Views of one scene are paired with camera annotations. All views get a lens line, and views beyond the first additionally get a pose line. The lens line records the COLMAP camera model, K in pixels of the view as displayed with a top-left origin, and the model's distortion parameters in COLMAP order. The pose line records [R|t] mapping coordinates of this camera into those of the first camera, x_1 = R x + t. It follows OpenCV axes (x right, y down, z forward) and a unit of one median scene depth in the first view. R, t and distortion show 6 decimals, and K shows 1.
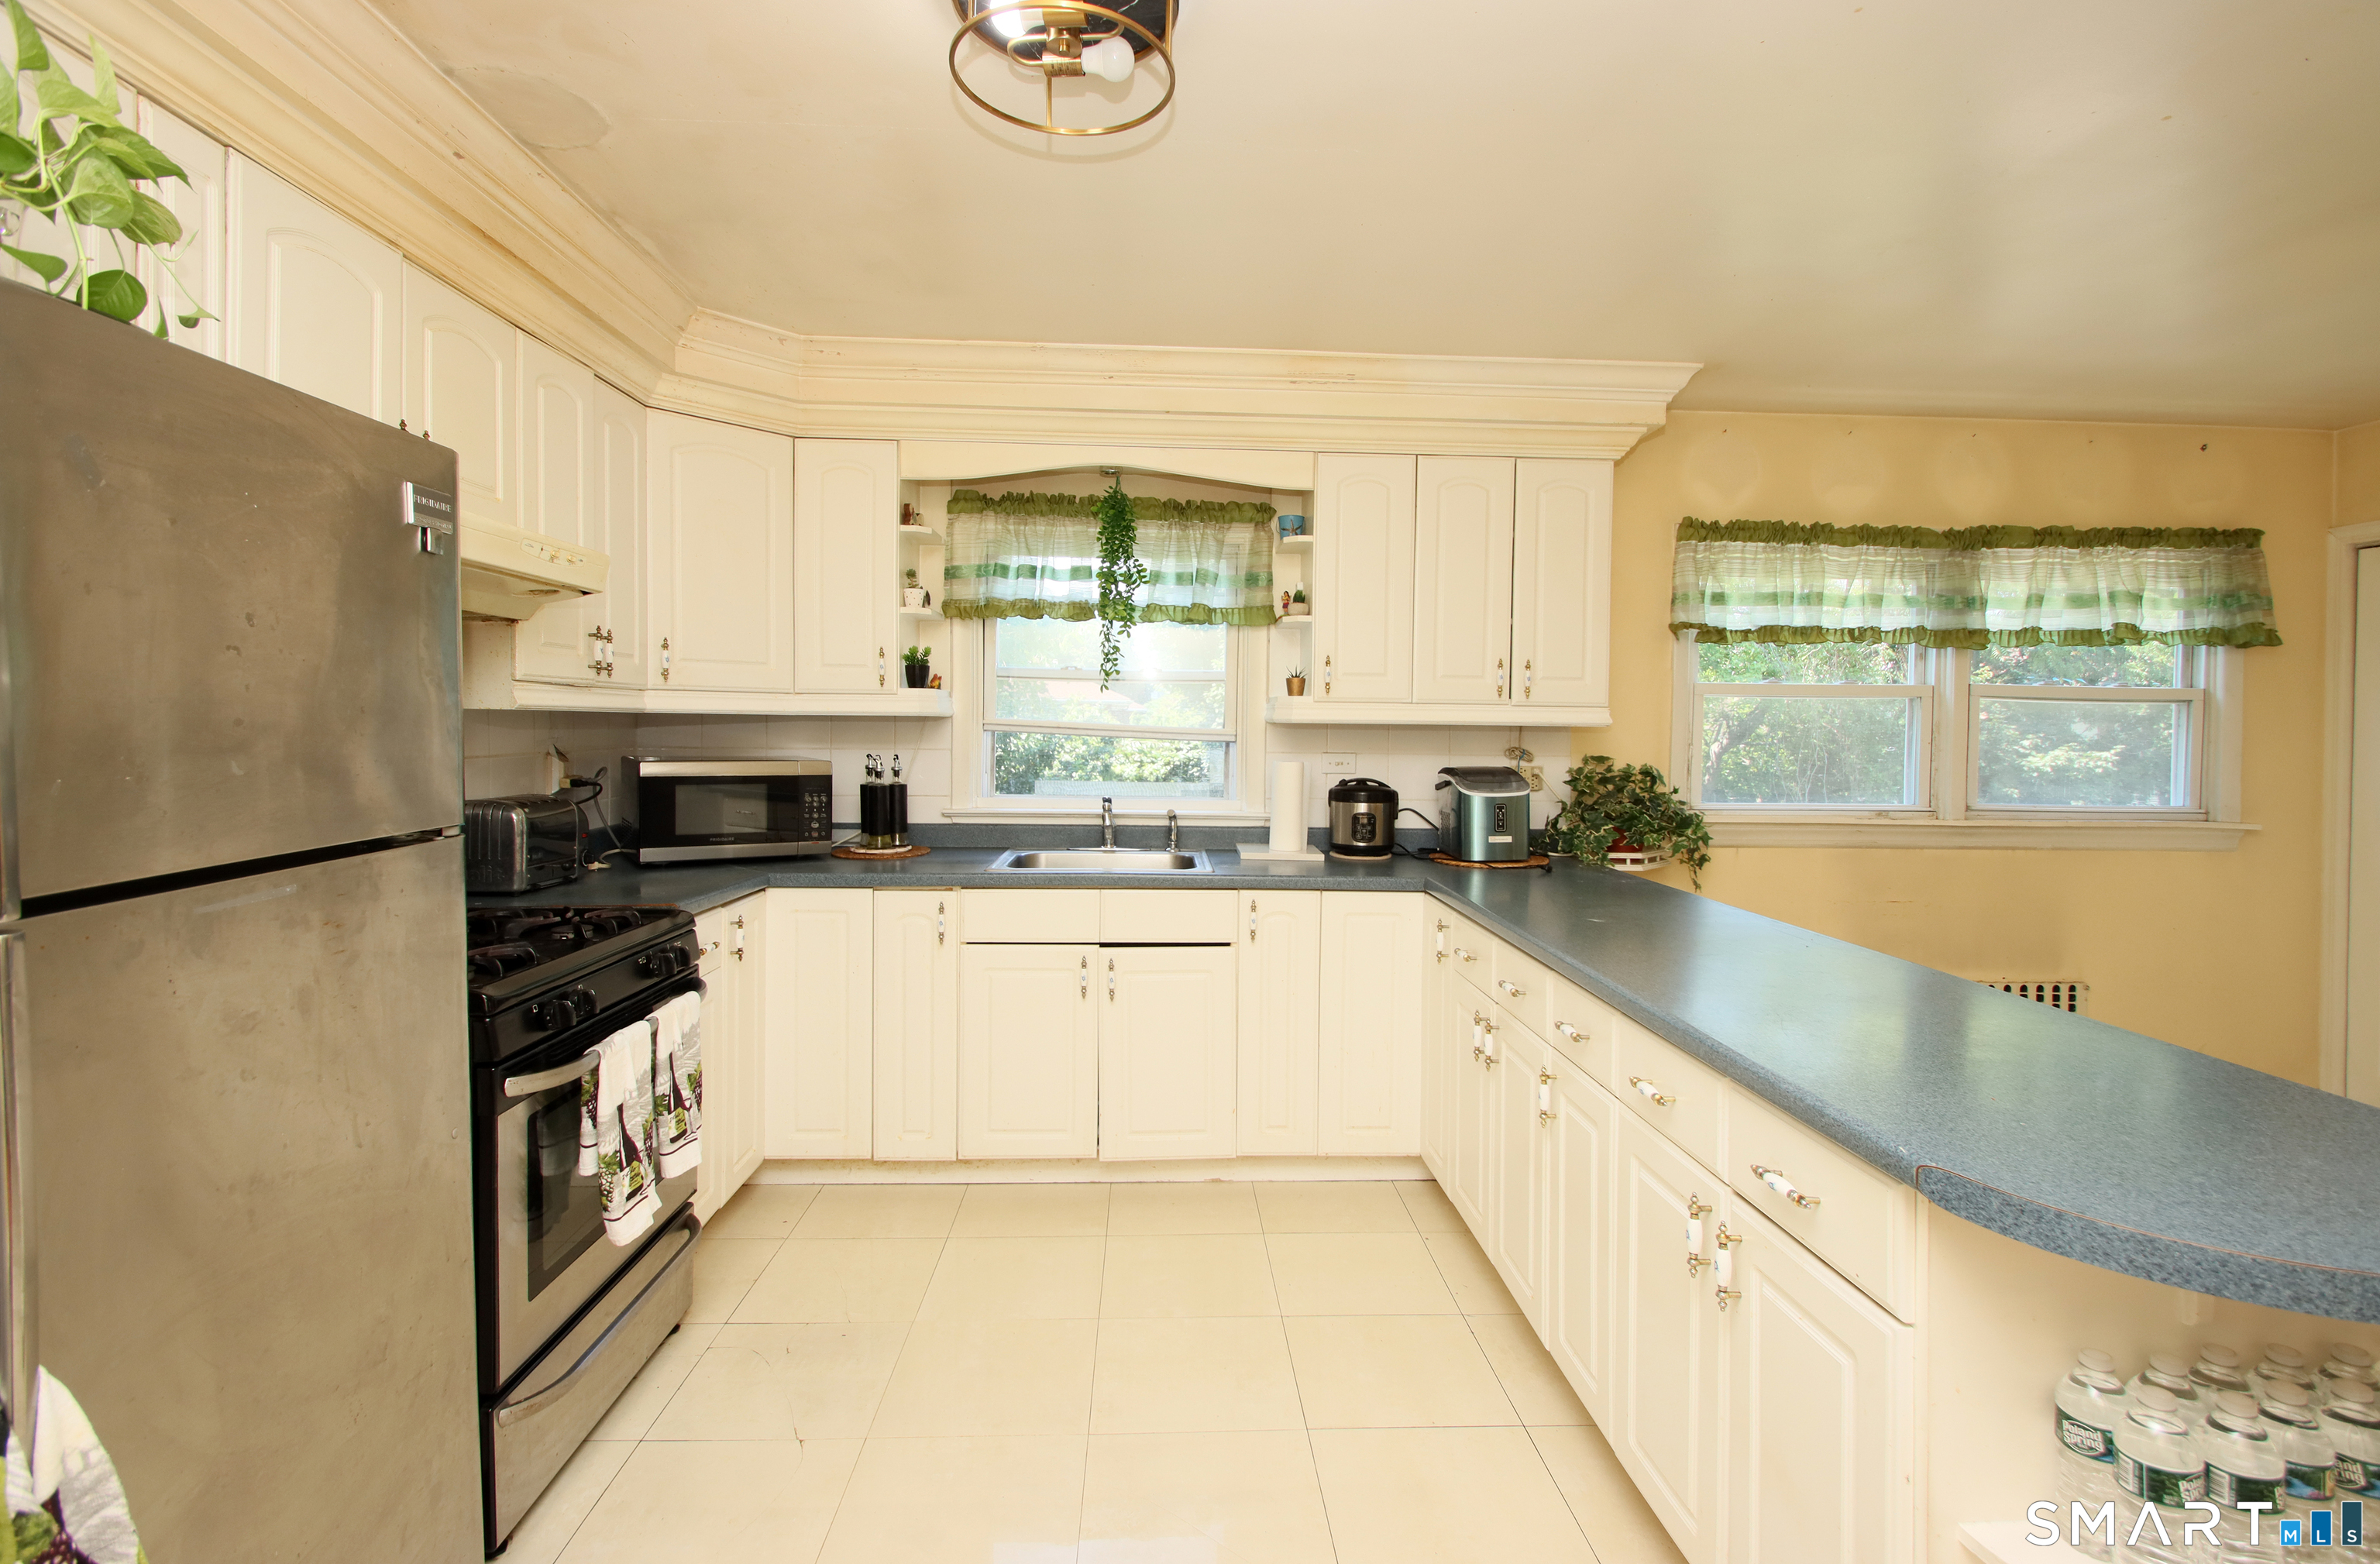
lens RADIAL K [[1129.8, 0, 1192.0], [0, 1129.8, 774.9], [0, 0, 1]] dist [-0.001718, -0.000714]
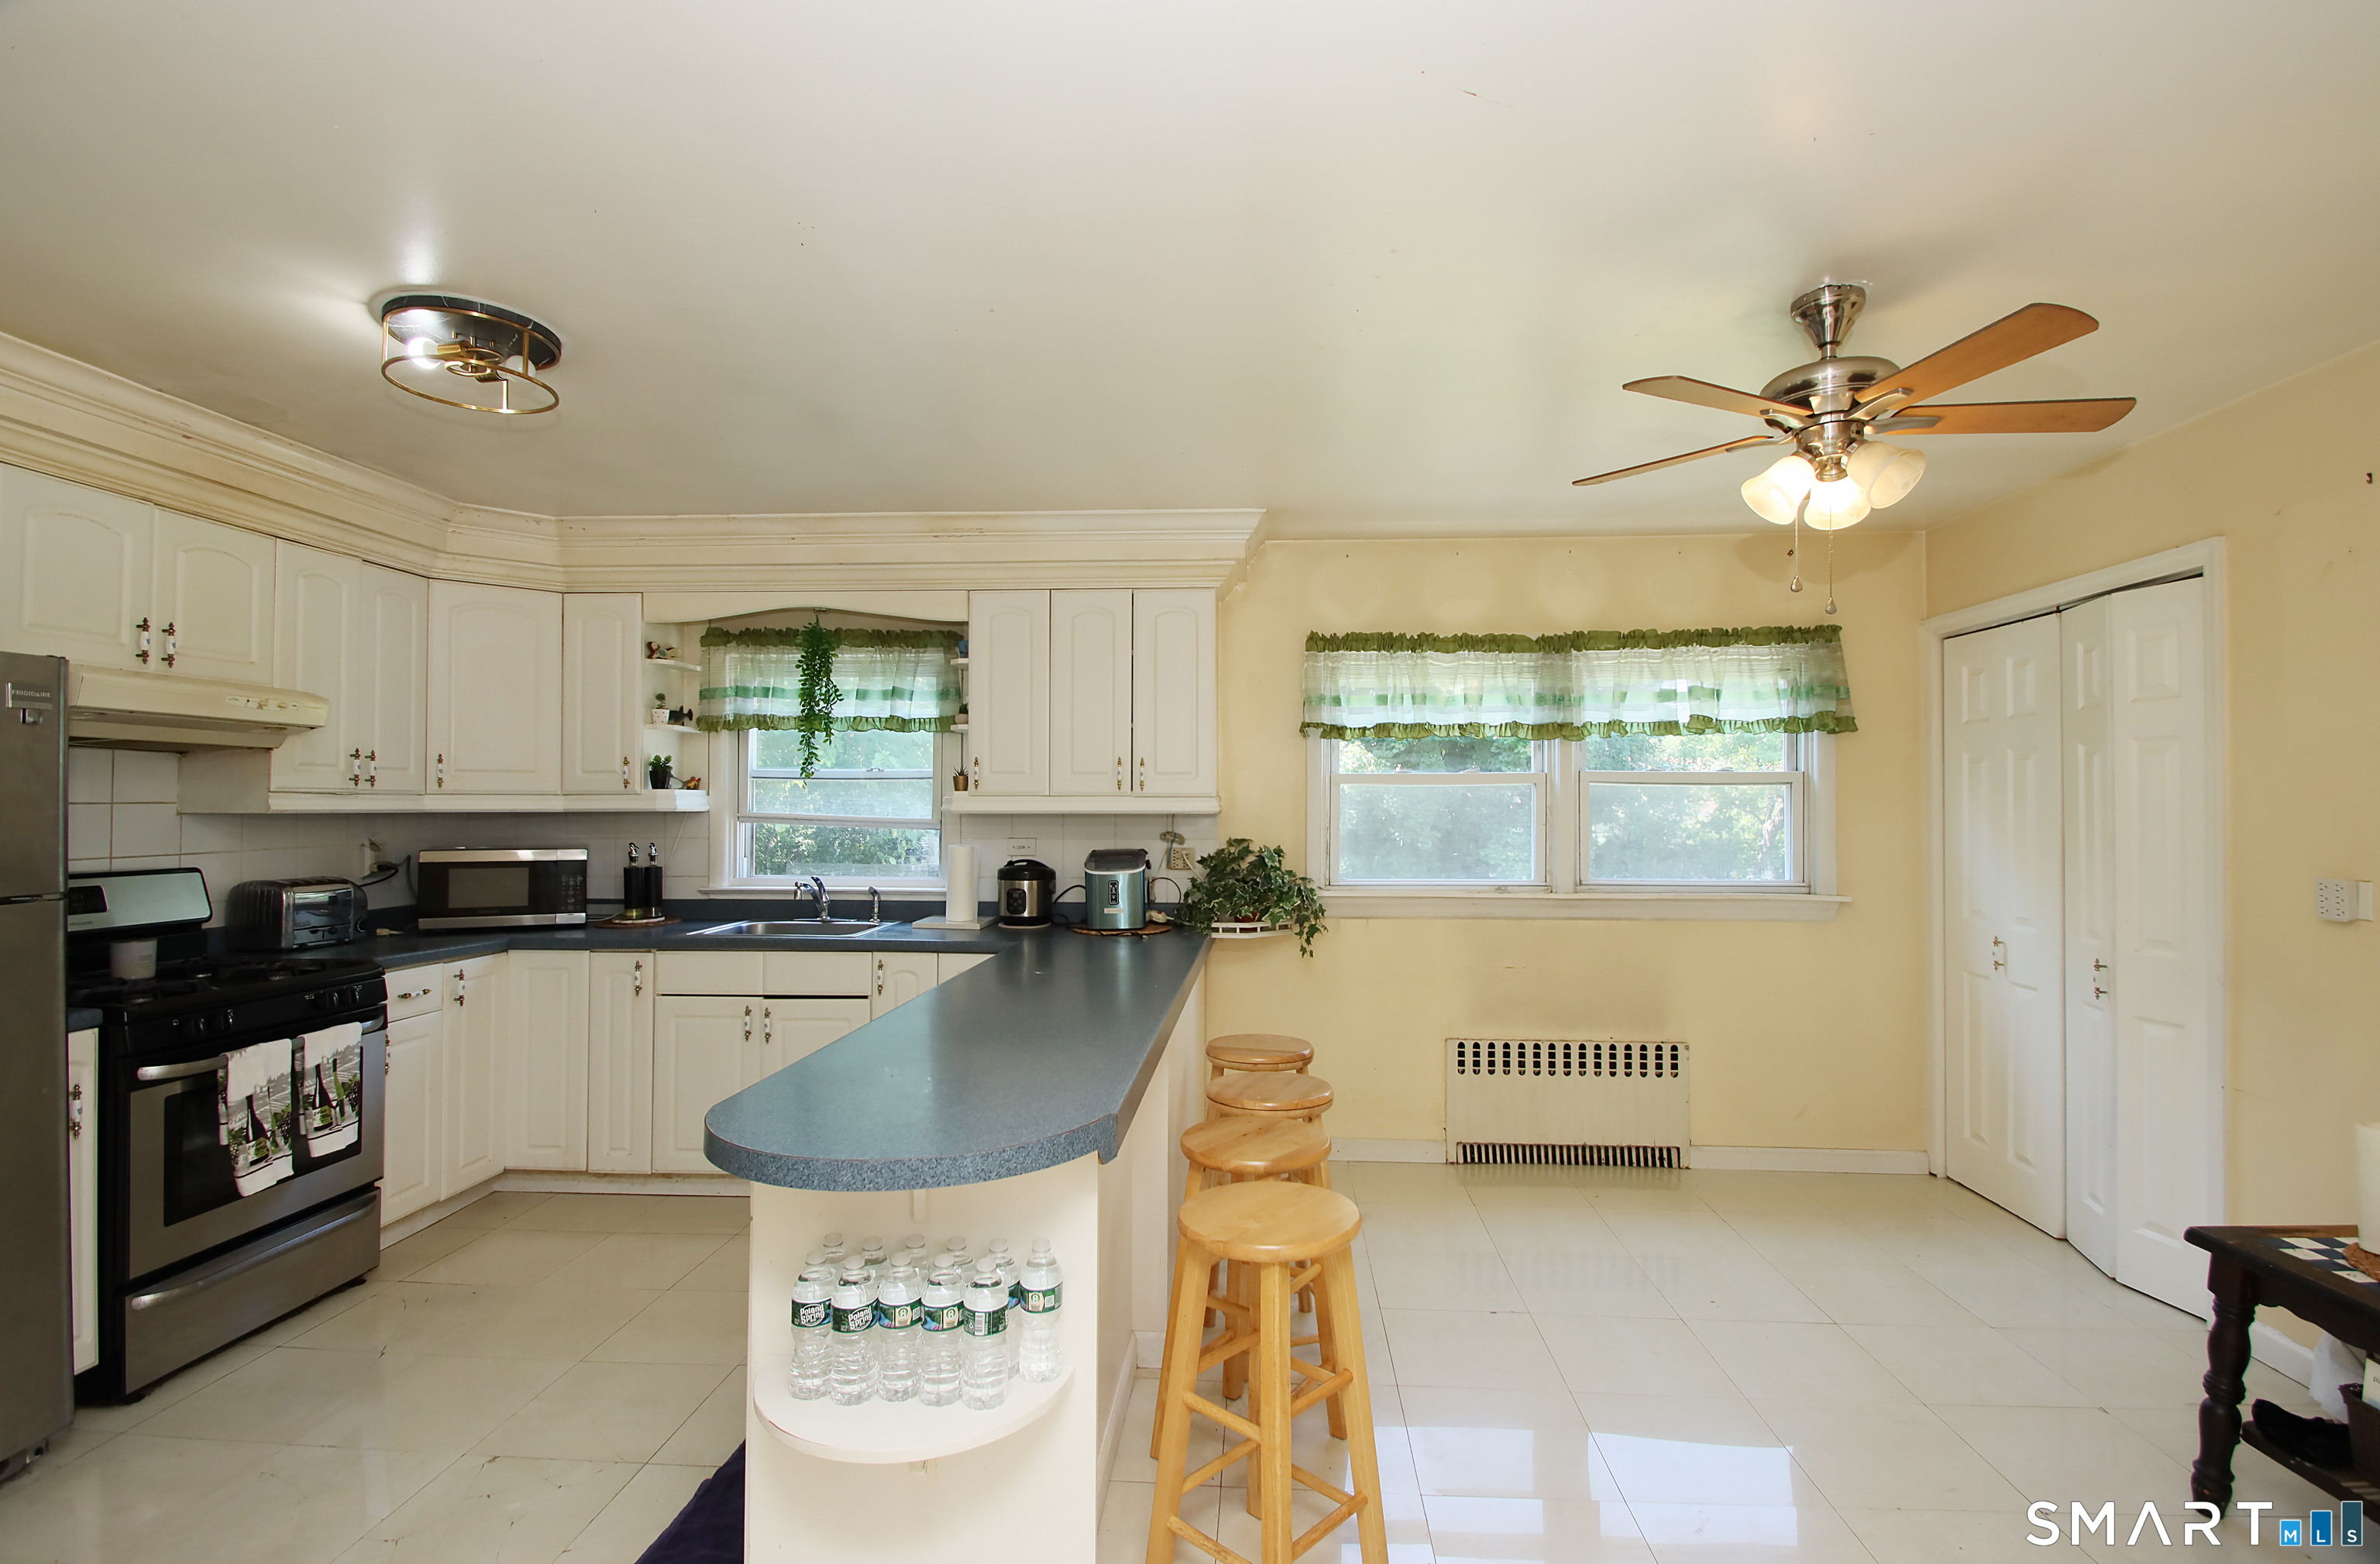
lens RADIAL K [[1135.8, 0, 1189.9], [0, 1135.8, 790.8], [0, 0, 1]] dist [0.014964, -0.017847]
pose [[0.993418, -0.013760, -0.113718, 0.456930], [0.007005, 0.998198, -0.059593, 0.003396], [0.114333, 0.058405, 0.991724, -0.162558]]
